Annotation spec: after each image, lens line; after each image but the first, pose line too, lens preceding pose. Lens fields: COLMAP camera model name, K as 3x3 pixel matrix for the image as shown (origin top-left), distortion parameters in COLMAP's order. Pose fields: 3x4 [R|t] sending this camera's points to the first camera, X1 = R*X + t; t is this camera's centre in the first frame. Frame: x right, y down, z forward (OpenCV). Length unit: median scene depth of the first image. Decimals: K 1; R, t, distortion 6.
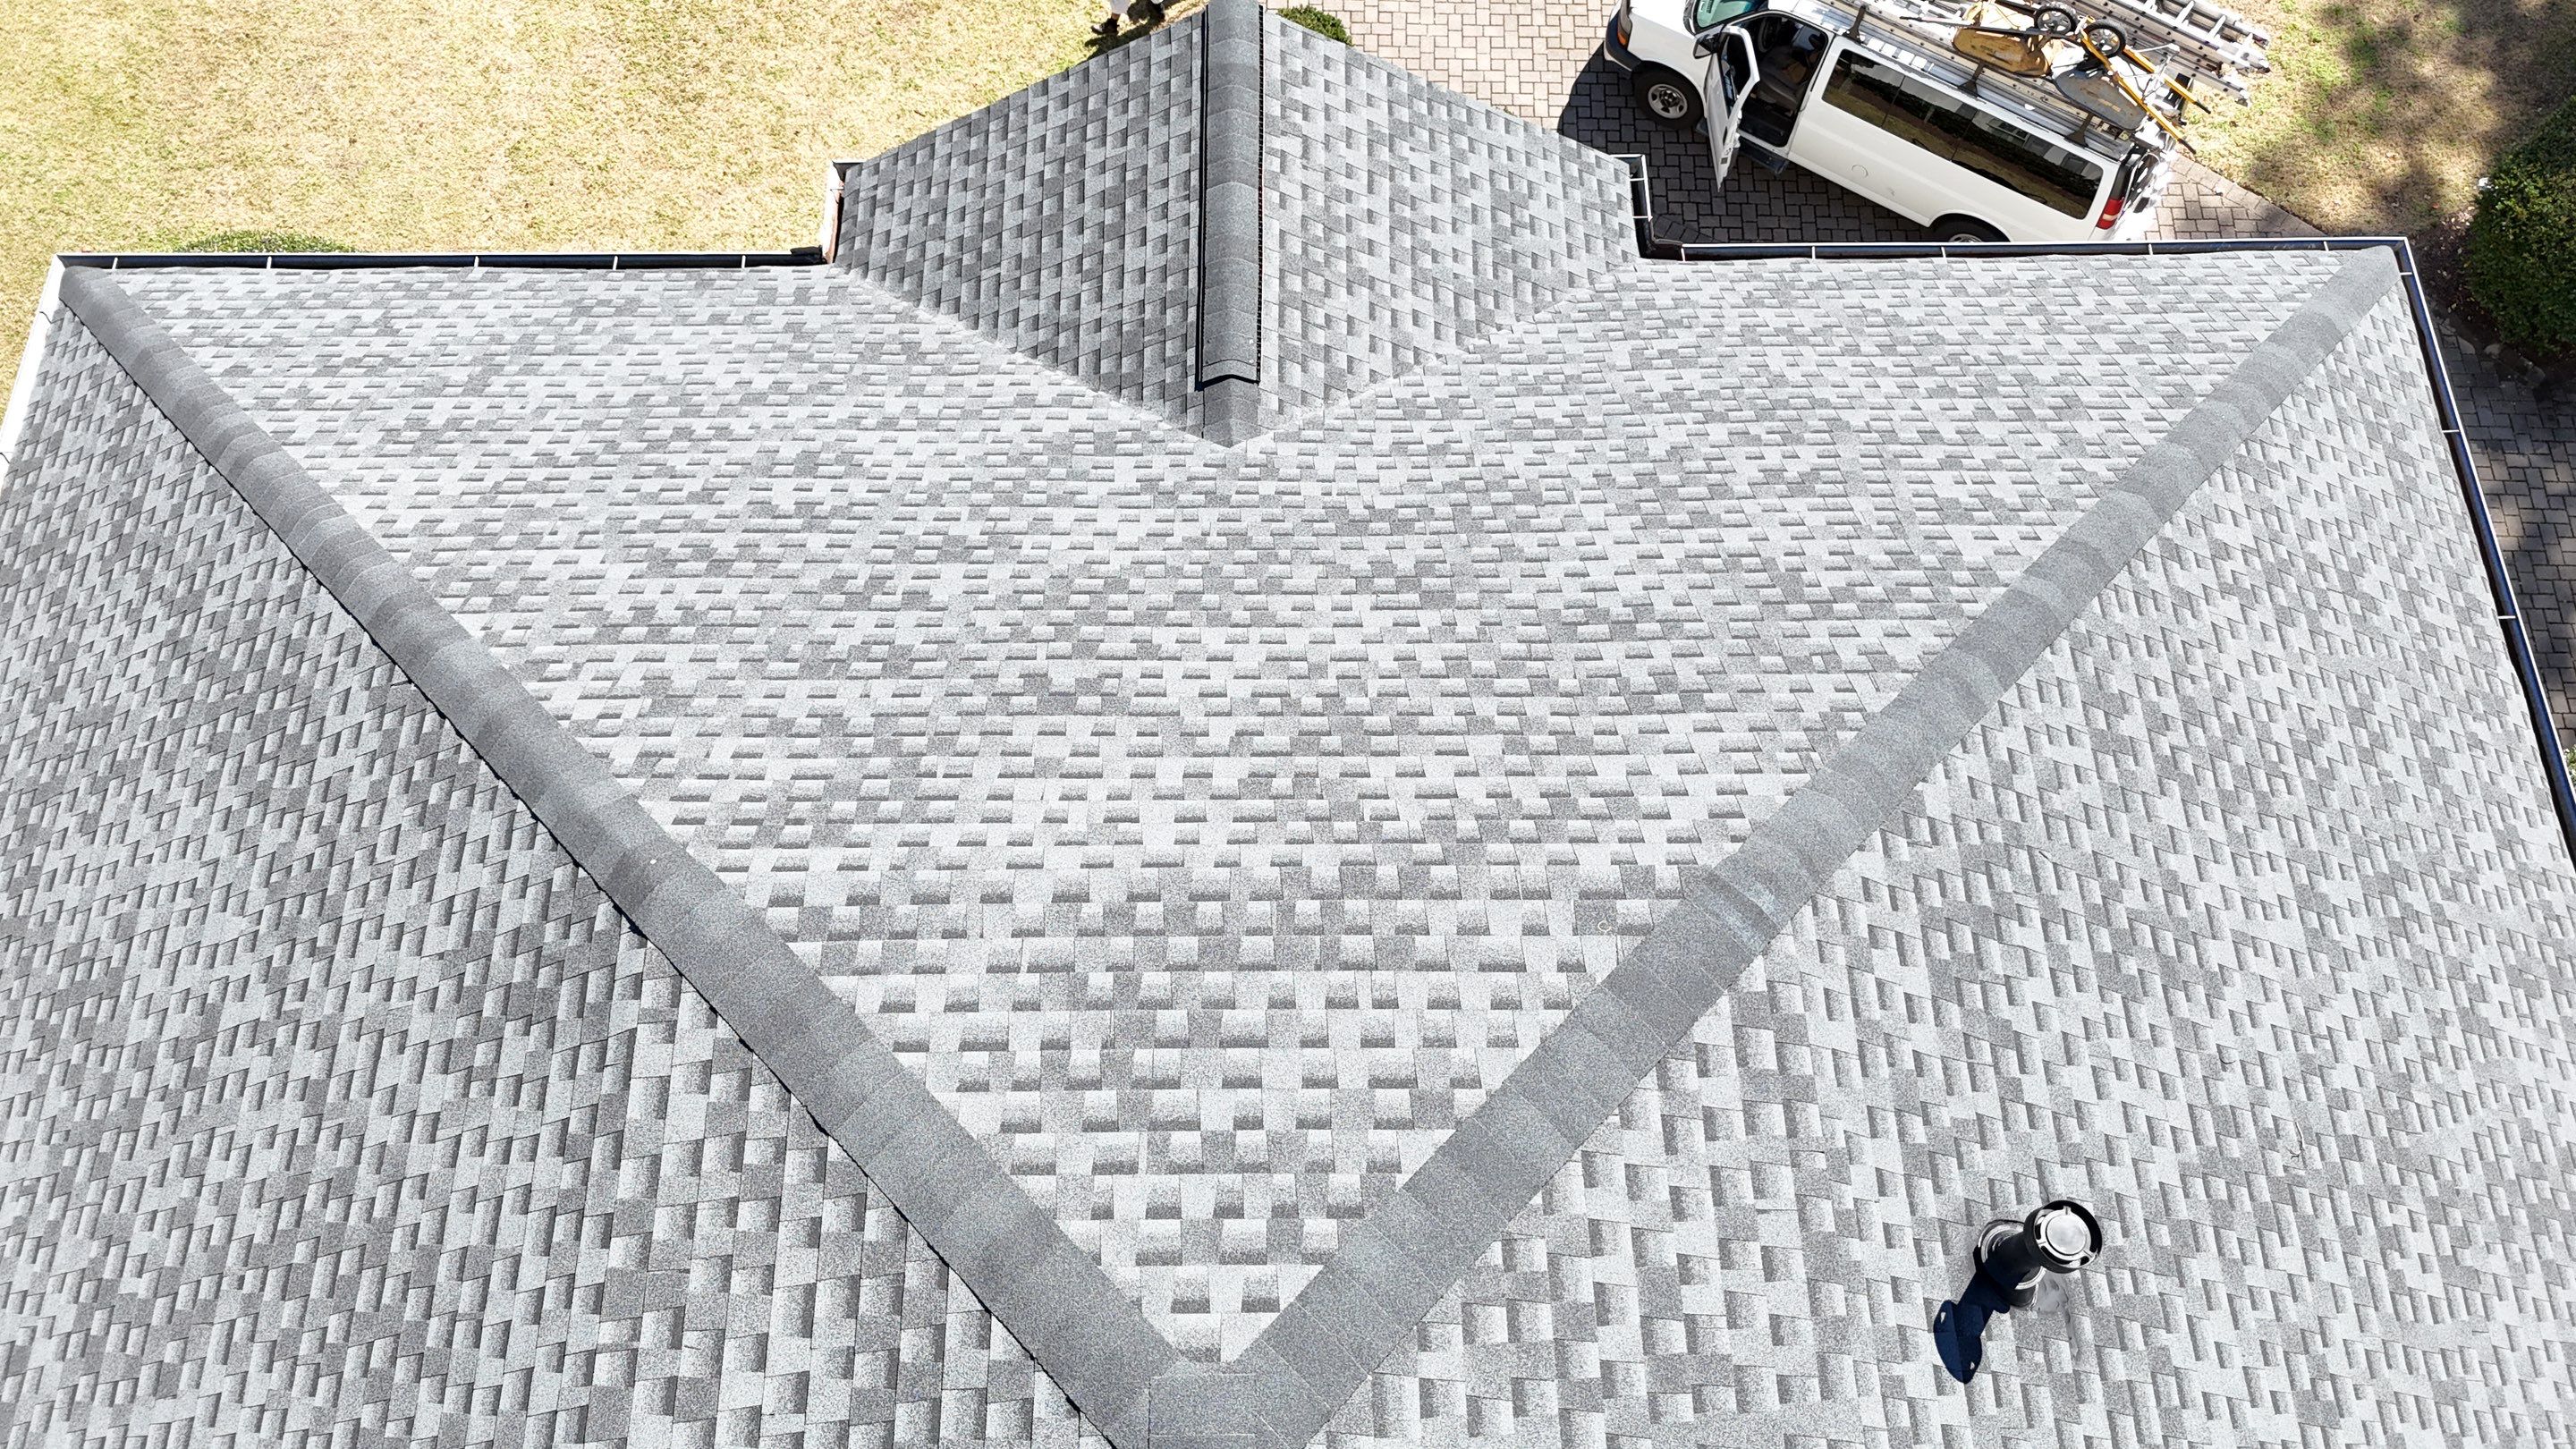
lens RADIAL K [[1936.6, 0, 1288.0], [0, 1936.6, 724.5], [0, 0, 1]] dist [0.076356, -0.003060]
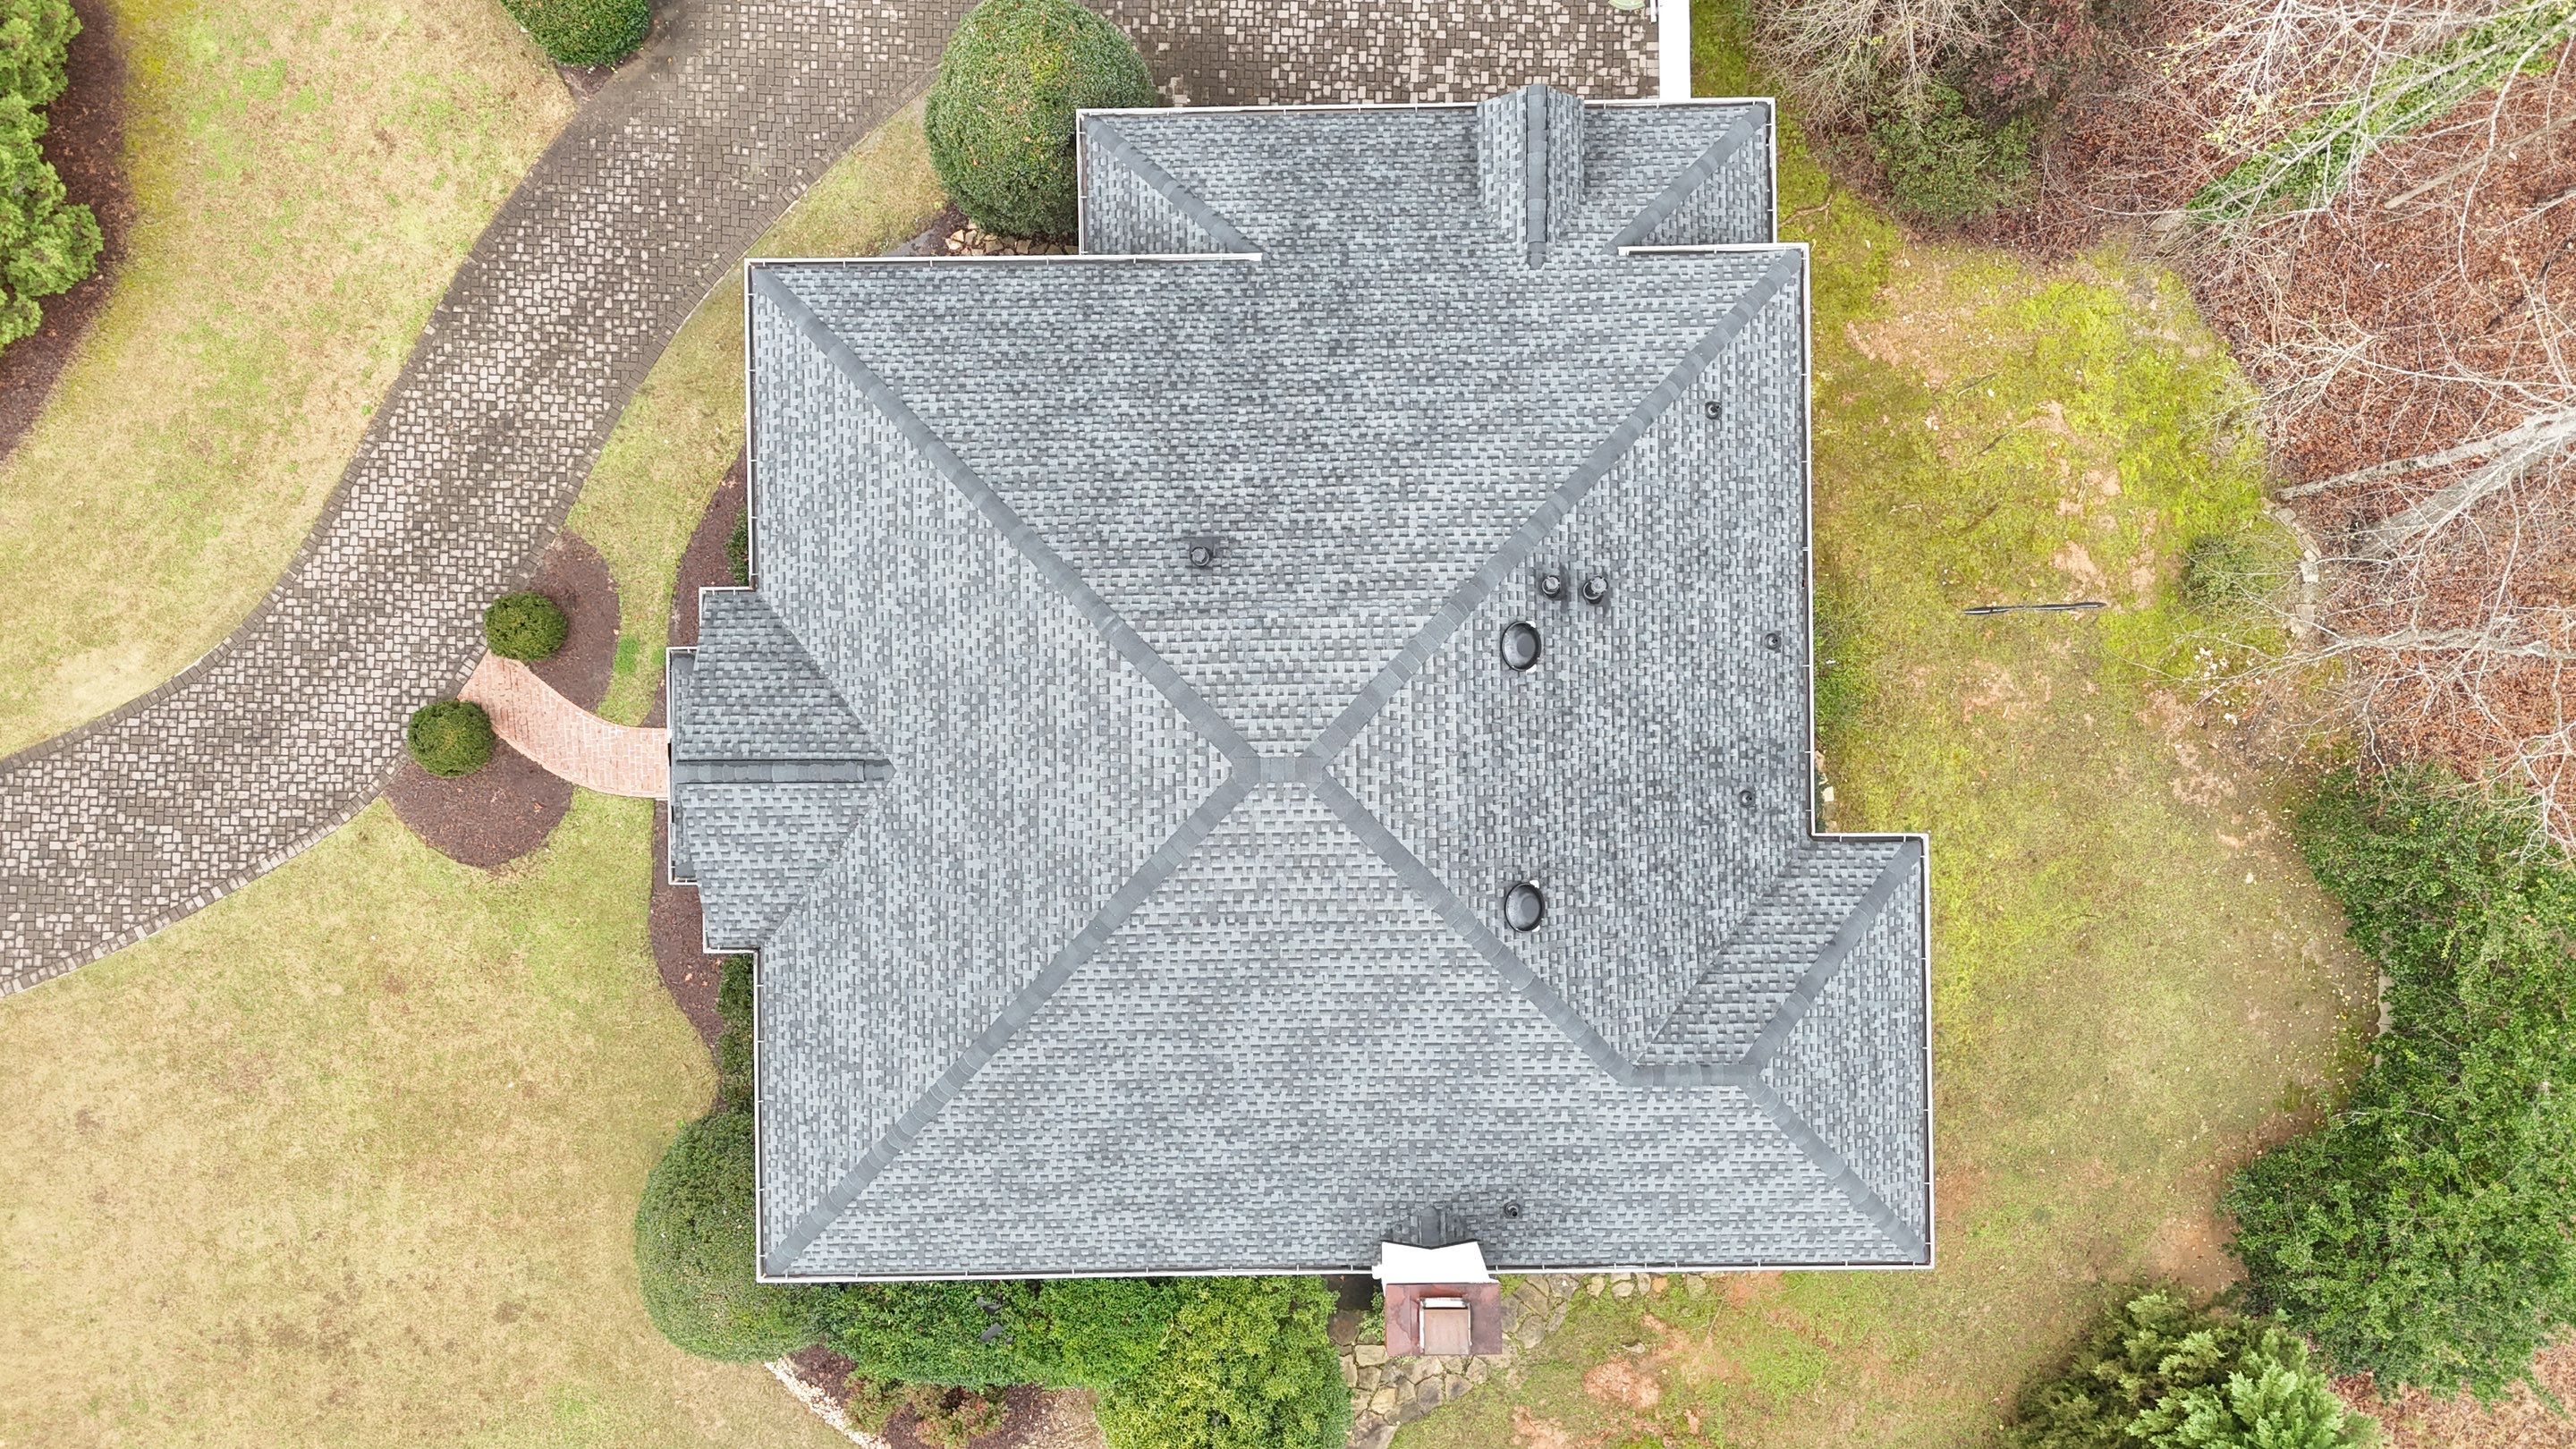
lens RADIAL K [[1936.6, 0, 1288.0], [0, 1936.6, 724.5], [0, 0, 1]] dist [0.076356, -0.003060]
pose [[-0.000490, -0.999994, 0.003570, 0.032248], [0.924975, 0.000904, 0.380026, -0.890688], [-0.380026, 0.003488, 0.924969, -2.255958]]
